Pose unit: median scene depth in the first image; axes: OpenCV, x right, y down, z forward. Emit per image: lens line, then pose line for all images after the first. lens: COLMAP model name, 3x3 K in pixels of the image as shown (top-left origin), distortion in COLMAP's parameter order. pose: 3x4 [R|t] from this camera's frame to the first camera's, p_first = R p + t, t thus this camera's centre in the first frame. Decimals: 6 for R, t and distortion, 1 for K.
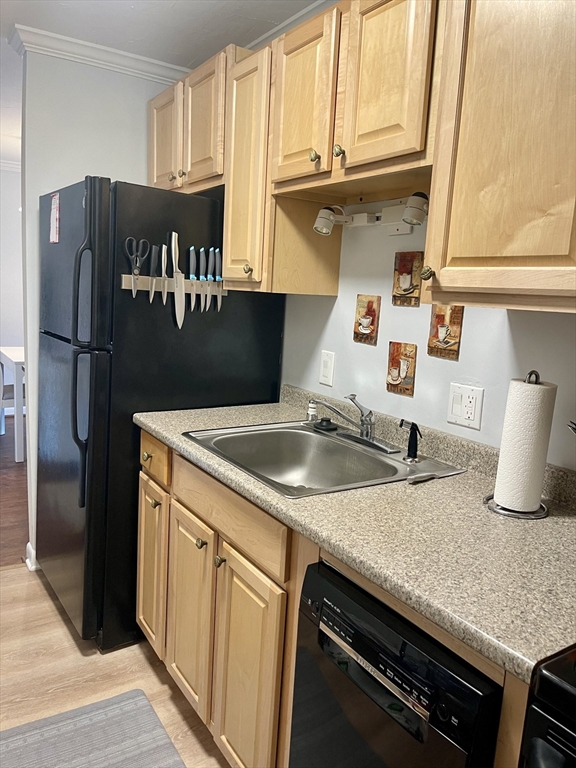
lens RADIAL K [[580.4, 0, 287.1], [0, 580.4, 388.9], [0, 0, 1]] dist [0.073046, -0.098258]
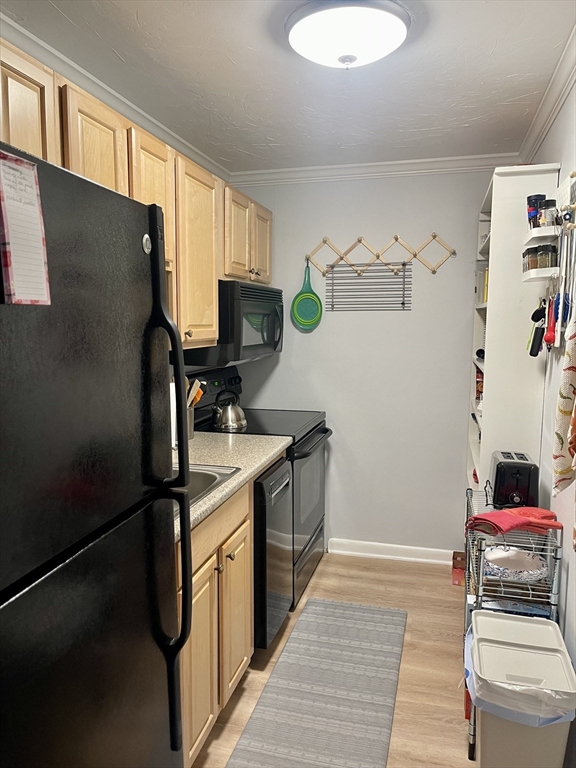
lens RADIAL K [[580.4, 0, 287.1], [0, 580.4, 388.9], [0, 0, 1]] dist [0.073046, -0.098258]
pose [[-0.669950, -0.144778, 0.728153, -0.876245], [0.085290, 0.959298, 0.269209, -0.327985], [-0.737491, 0.242460, -0.630333, 1.299293]]
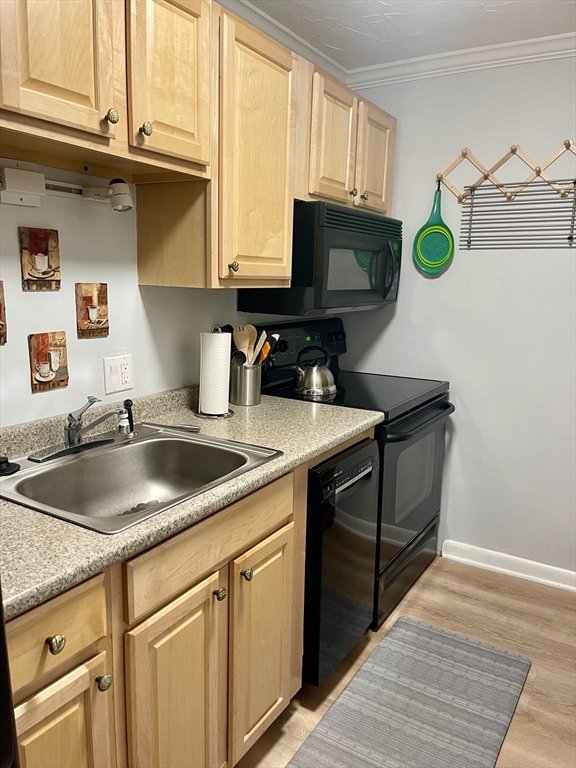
lens RADIAL K [[580.4, 0, 287.1], [0, 580.4, 388.9], [0, 0, 1]] dist [0.073046, -0.098258]
pose [[-0.428406, -0.236865, 0.871988, -0.713871], [0.106509, 0.945065, 0.309044, -0.221904], [-0.897287, 0.225270, -0.379643, 0.973894]]
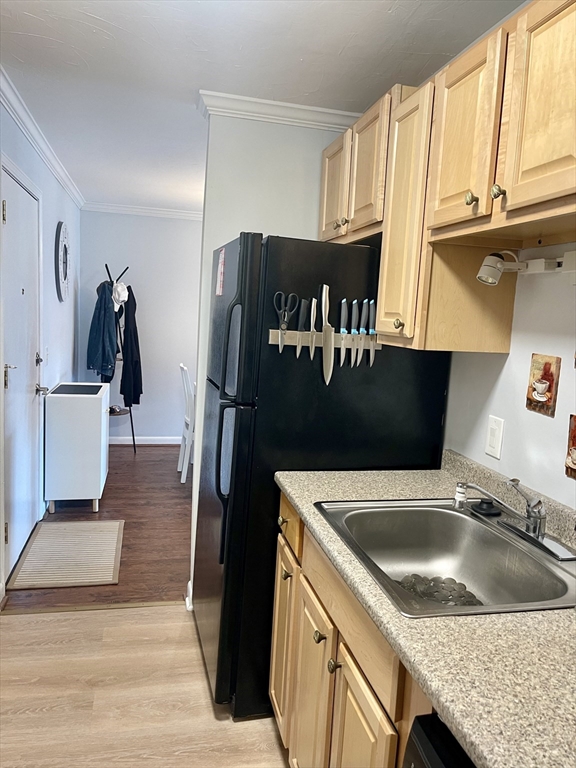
lens RADIAL K [[581.7, 0, 289.1], [0, 581.7, 385.3], [0, 0, 1]] dist [0.069669, -0.101065]
pose [[0.943590, 0.037452, -0.328992, 0.072528], [-0.057788, 0.996961, -0.052248, -0.054777], [0.326036, 0.068313, 0.942886, 0.103640]]
